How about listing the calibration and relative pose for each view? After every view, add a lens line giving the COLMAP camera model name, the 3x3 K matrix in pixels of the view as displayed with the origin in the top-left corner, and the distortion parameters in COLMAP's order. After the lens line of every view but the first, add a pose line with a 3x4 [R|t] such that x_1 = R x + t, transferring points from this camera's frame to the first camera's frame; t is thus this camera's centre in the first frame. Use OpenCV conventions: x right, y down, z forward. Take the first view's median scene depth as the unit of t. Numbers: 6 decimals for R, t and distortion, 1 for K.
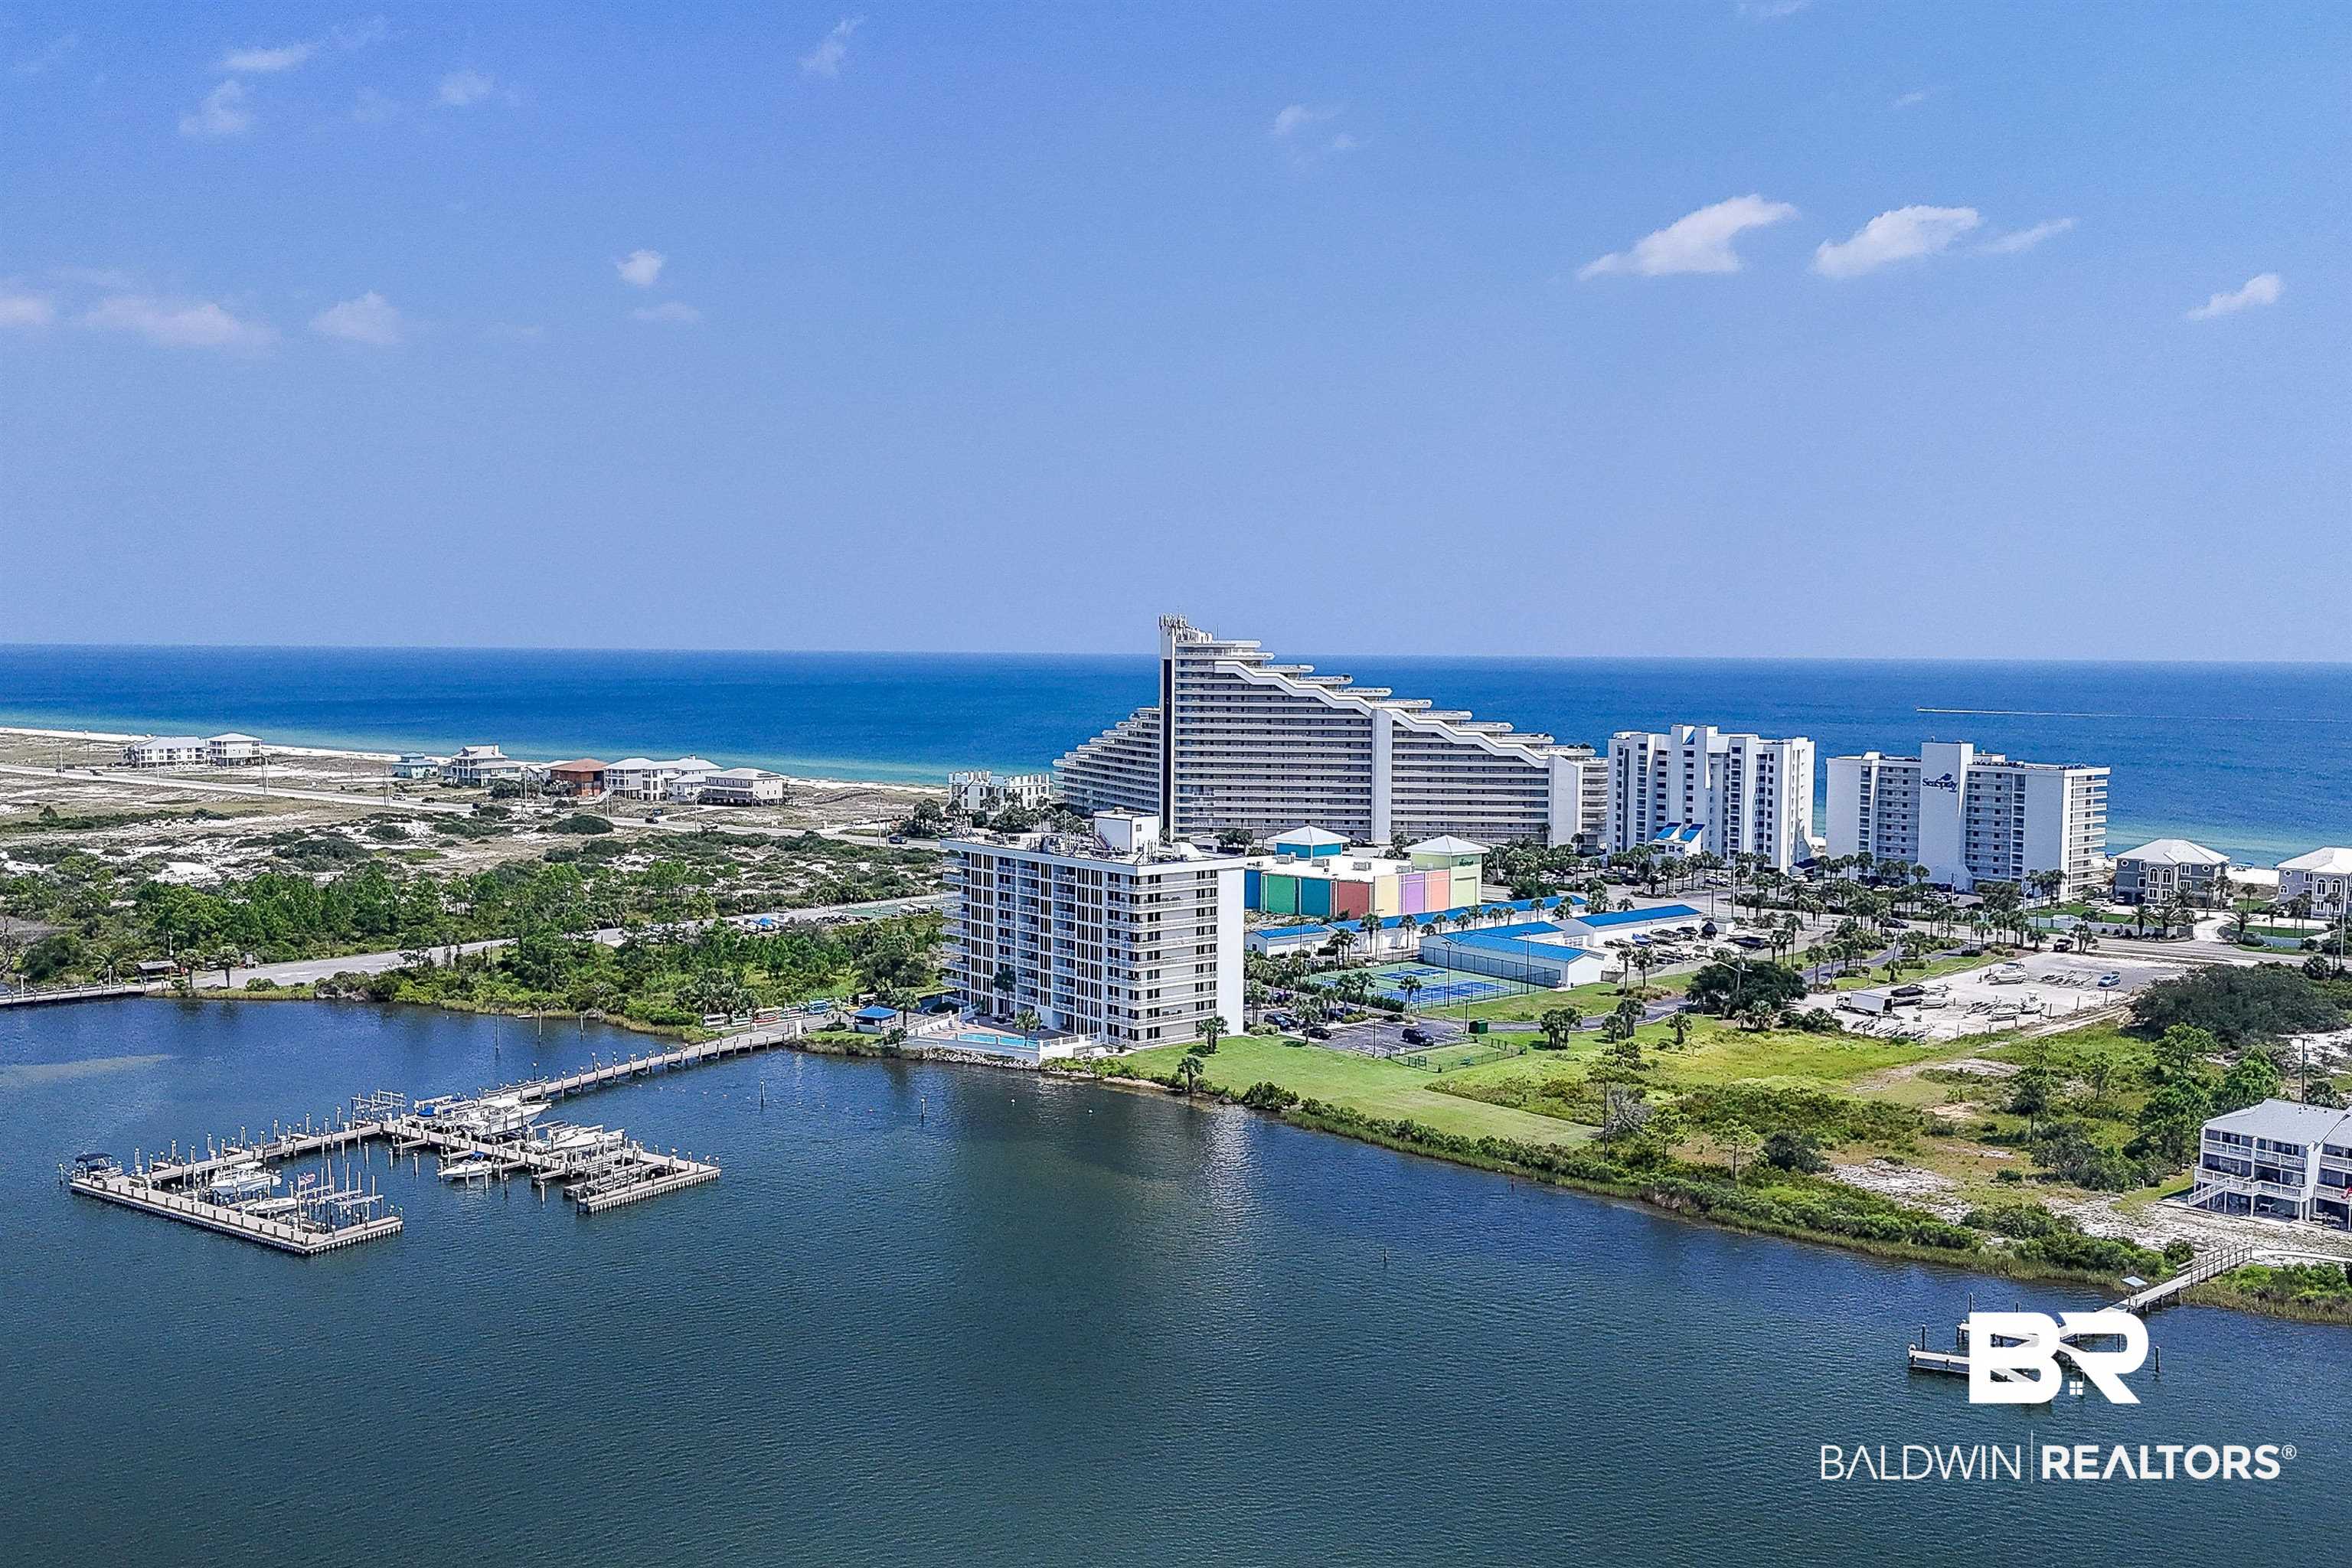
lens RADIAL K [[1981.4, 0, 1176.0], [0, 1981.4, 784.0], [0, 0, 1]] dist [0.163642, -0.273460]
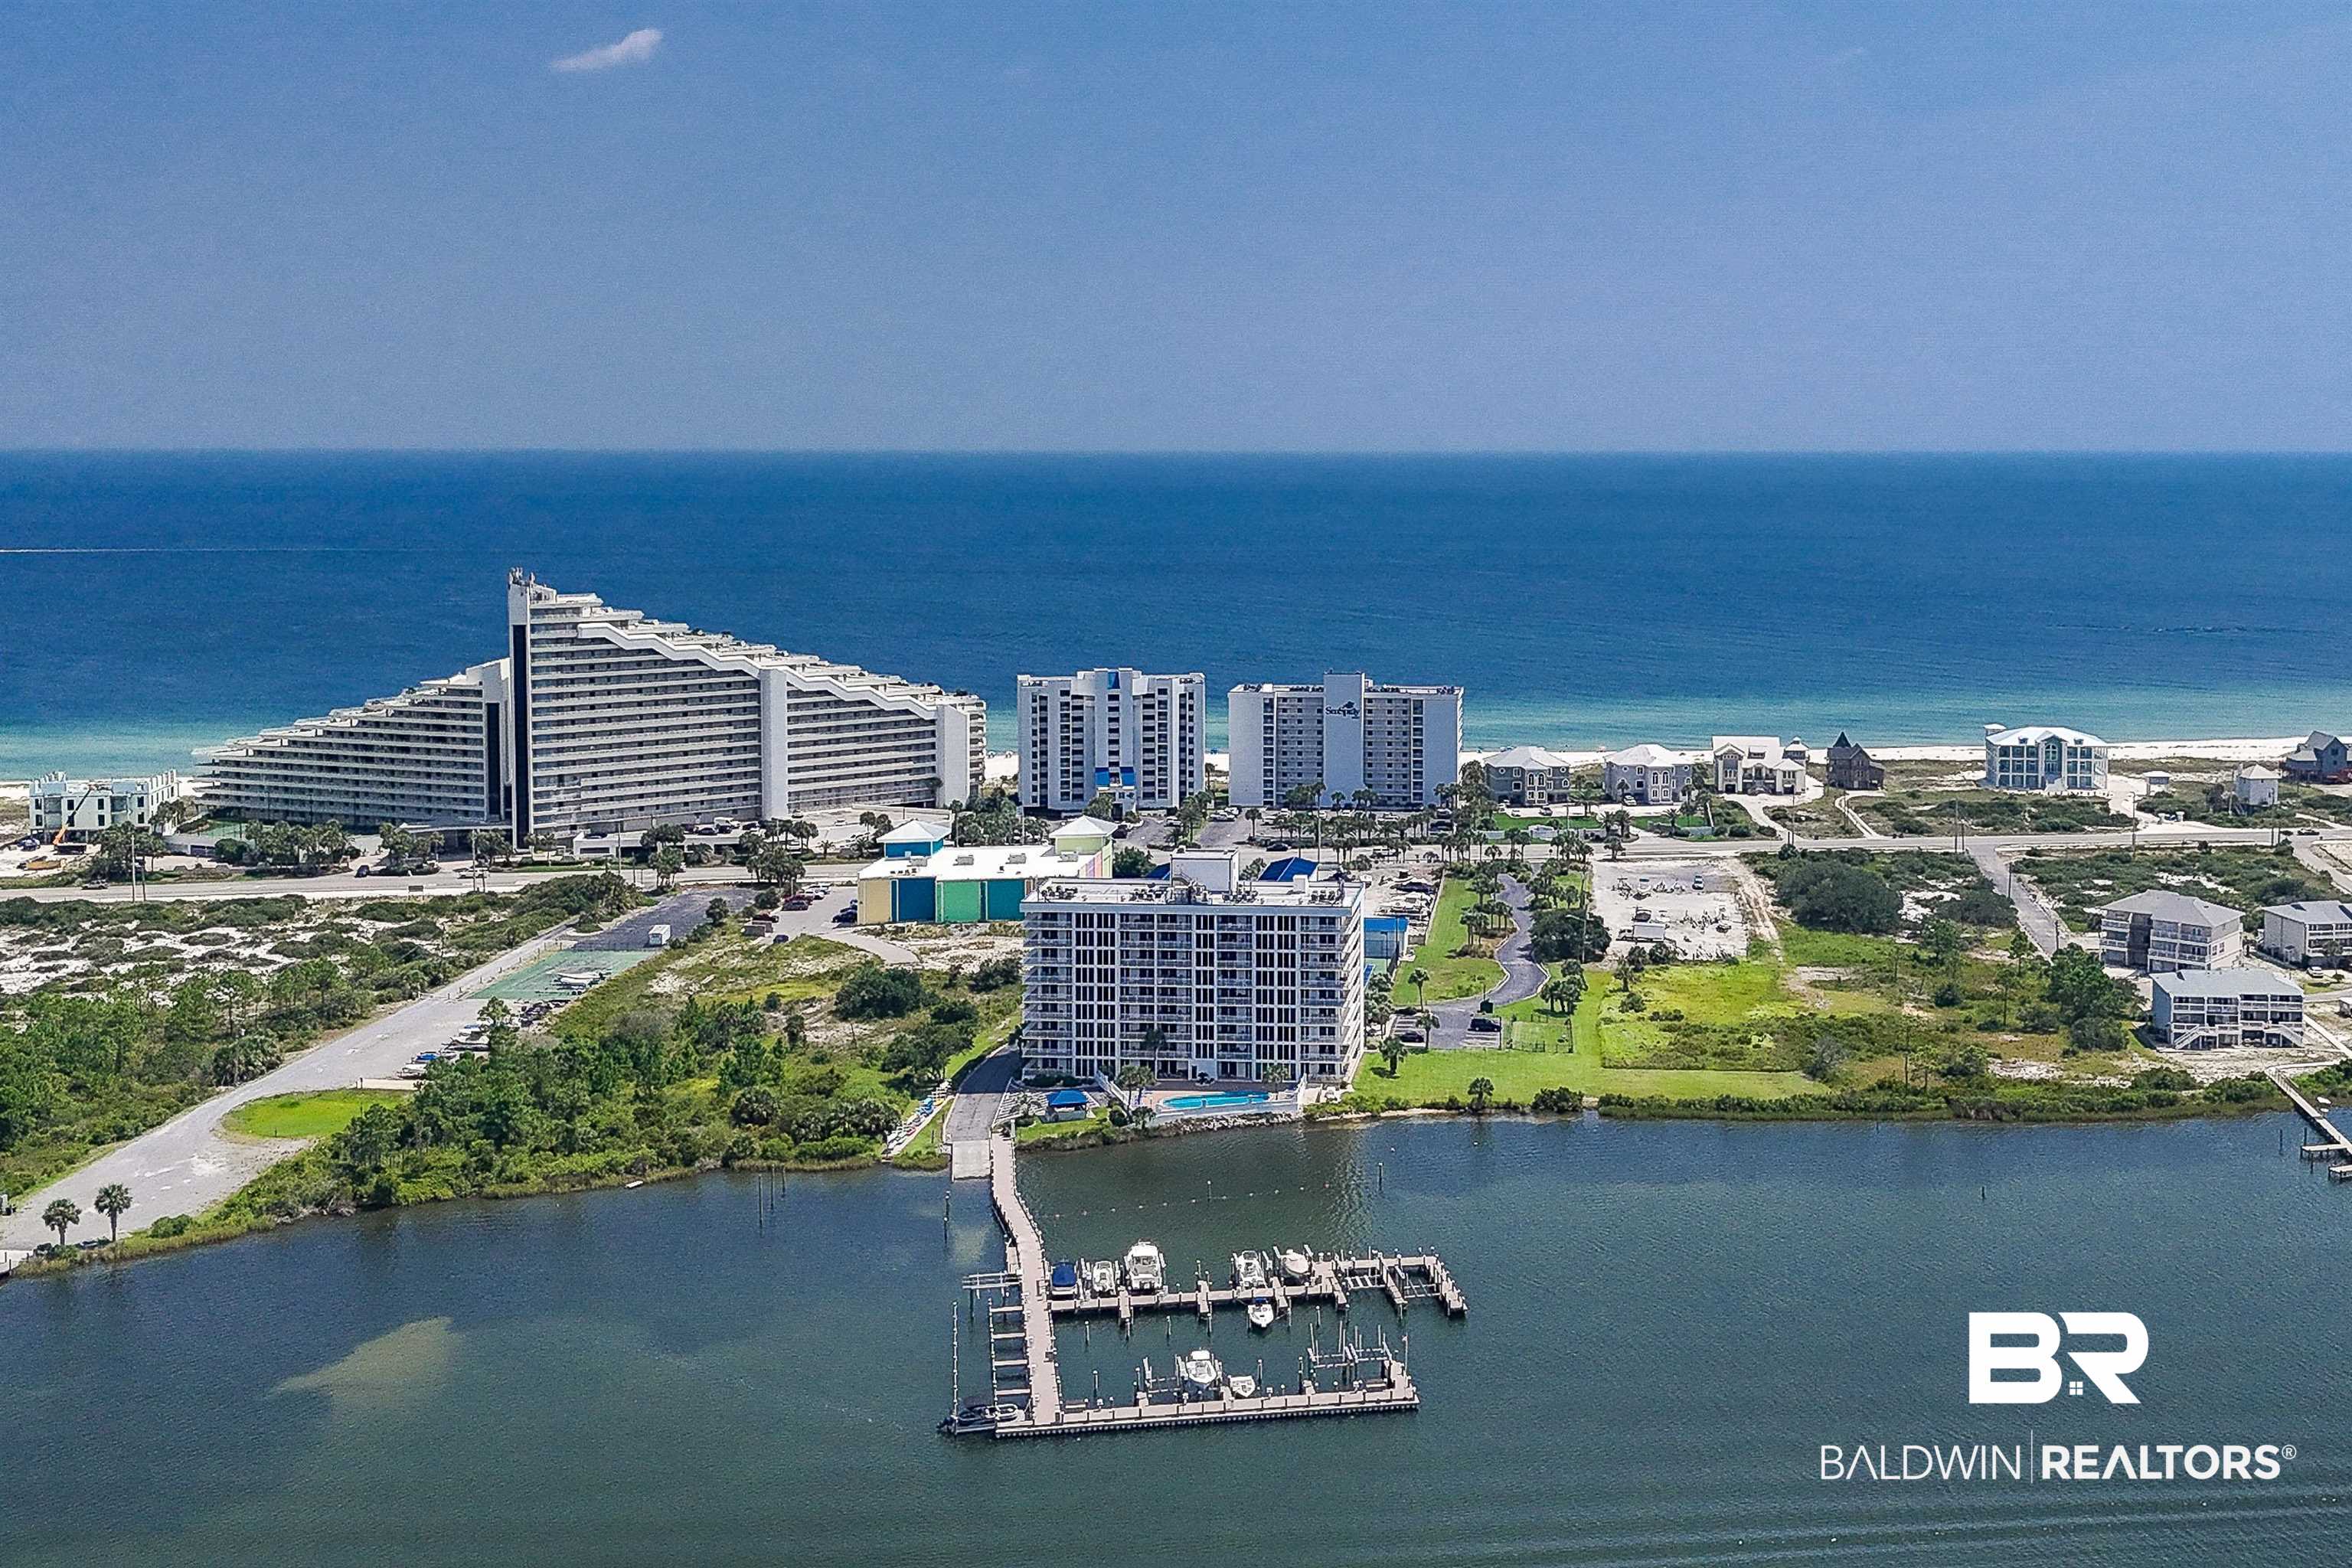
lens RADIAL K [[2407.4, 0, 1366.0], [0, 2407.4, 663.0], [0, 0, 1]] dist [0.074859, -0.050317]
pose [[0.732421, -0.070074, 0.677236, -0.478000], [0.058044, 0.997495, 0.040437, -0.076027], [-0.678373, 0.009692, 0.734653, 0.038173]]
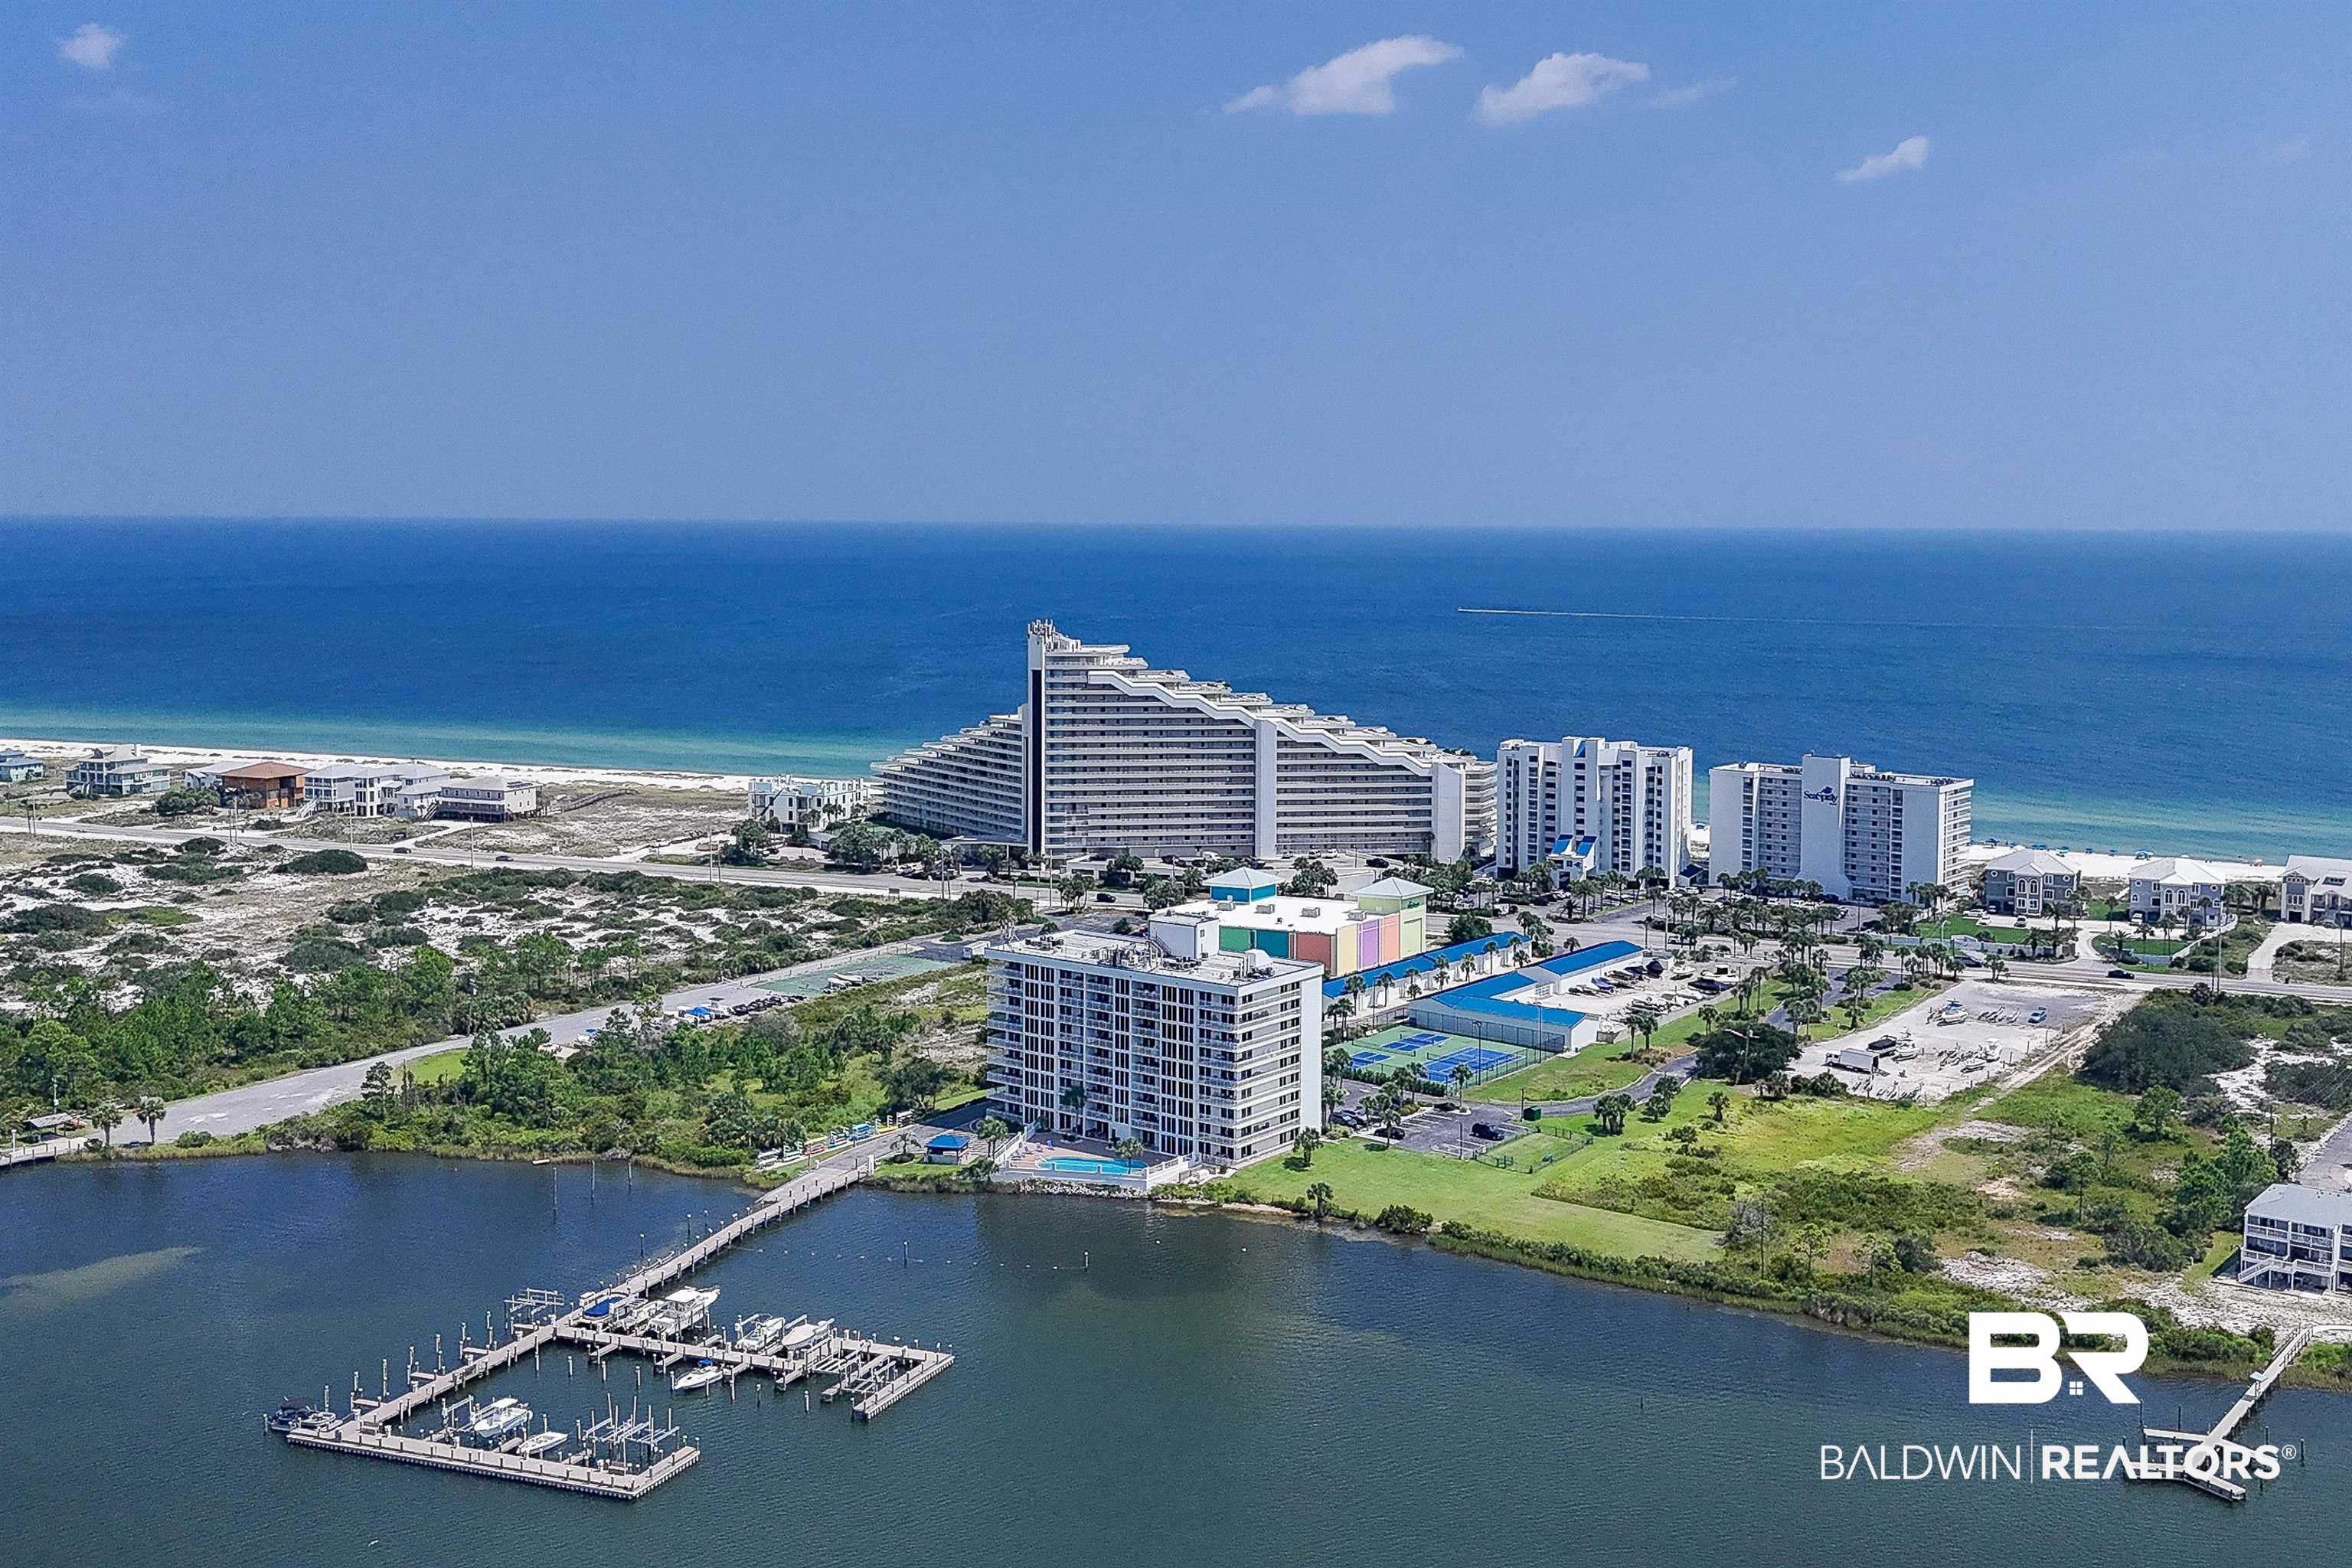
lens RADIAL K [[2251.0, 0, 1332.0], [0, 2251.0, 718.7], [0, 0, 1]] dist [0.099294, -0.104143]
pose [[0.971829, -0.022373, 0.234621, -0.133070], [0.018383, 0.999647, 0.019179, -0.065008], [-0.234967, -0.014326, 0.971898, -0.068441]]
